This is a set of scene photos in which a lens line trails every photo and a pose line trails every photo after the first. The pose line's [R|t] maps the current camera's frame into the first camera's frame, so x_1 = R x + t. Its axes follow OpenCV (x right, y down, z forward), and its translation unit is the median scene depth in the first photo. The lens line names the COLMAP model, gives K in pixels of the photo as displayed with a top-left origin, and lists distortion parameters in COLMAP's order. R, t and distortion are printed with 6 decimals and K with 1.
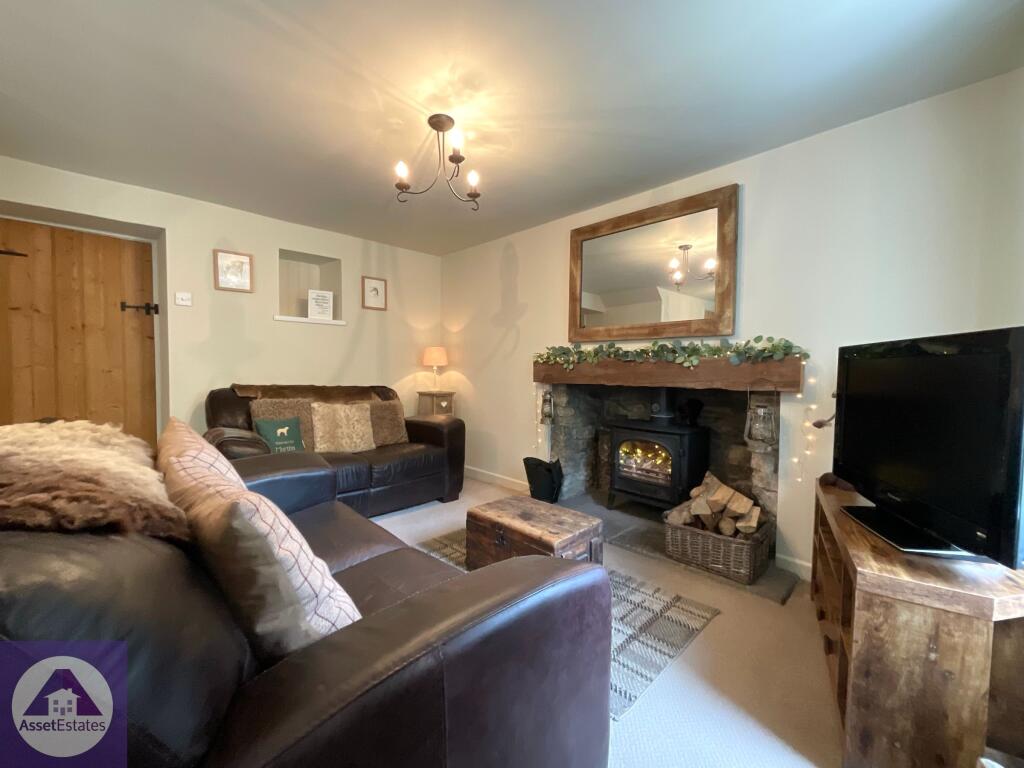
lens RADIAL K [[420.1, 0, 516.7], [0, 420.1, 384.9], [0, 0, 1]] dist [-0.003252, -0.001018]
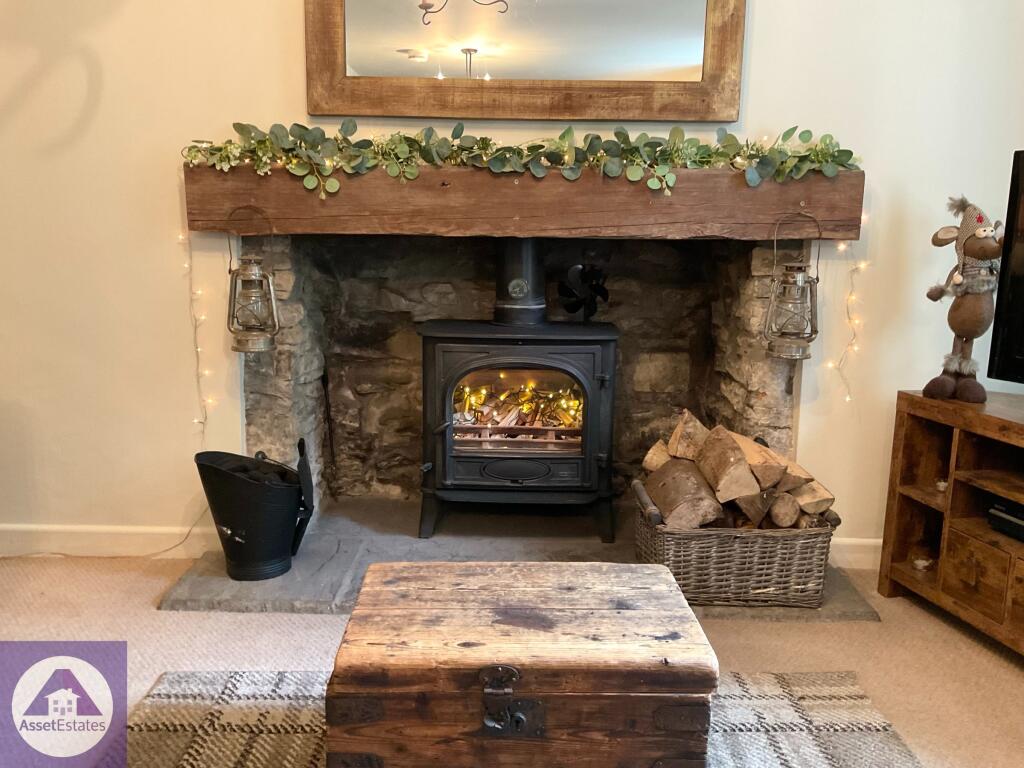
lens RADIAL K [[847.3, 0, 511.2], [0, 847.3, 382.1], [0, 0, 1]] dist [0.043087, -0.011566]
pose [[0.701647, -0.125907, 0.701312, -0.343246], [0.020644, 0.987443, 0.156622, 0.014004], [-0.712226, -0.095415, 0.695436, 0.425631]]
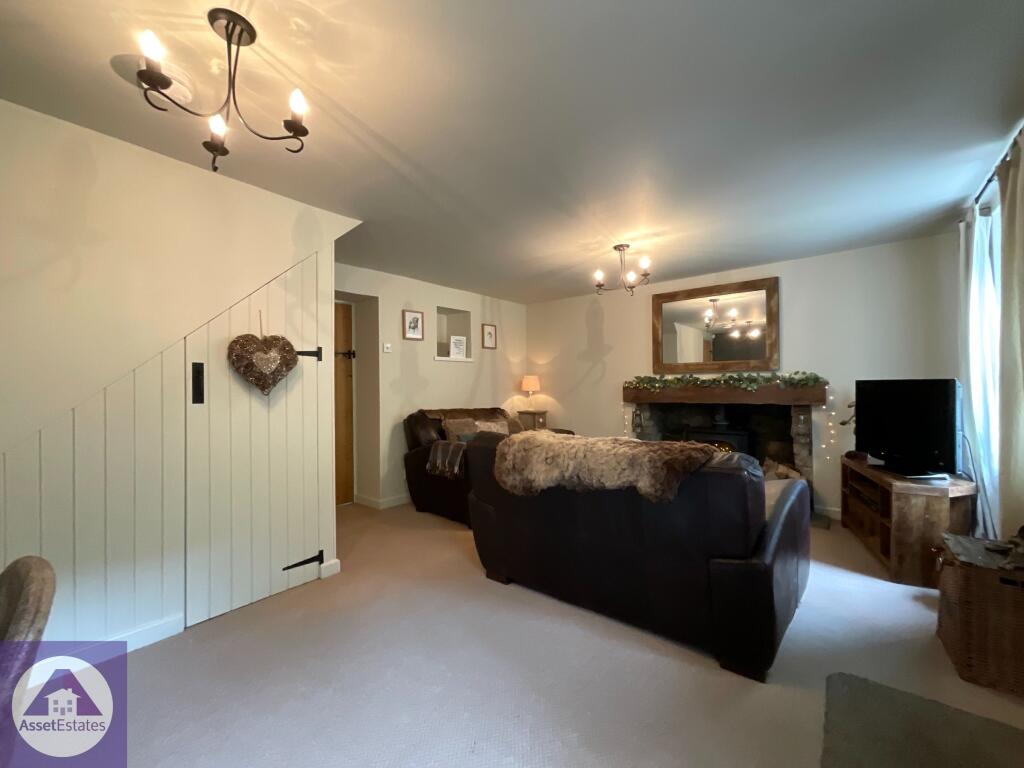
lens RADIAL K [[420.1, 0, 517.0], [0, 420.1, 385.3], [0, 0, 1]] dist [-0.003252, -0.001018]
pose [[0.994035, -0.021668, 0.106888, -0.575473], [0.025780, 0.998974, -0.037238, -0.024256], [-0.105972, 0.039771, 0.993573, -0.423277]]
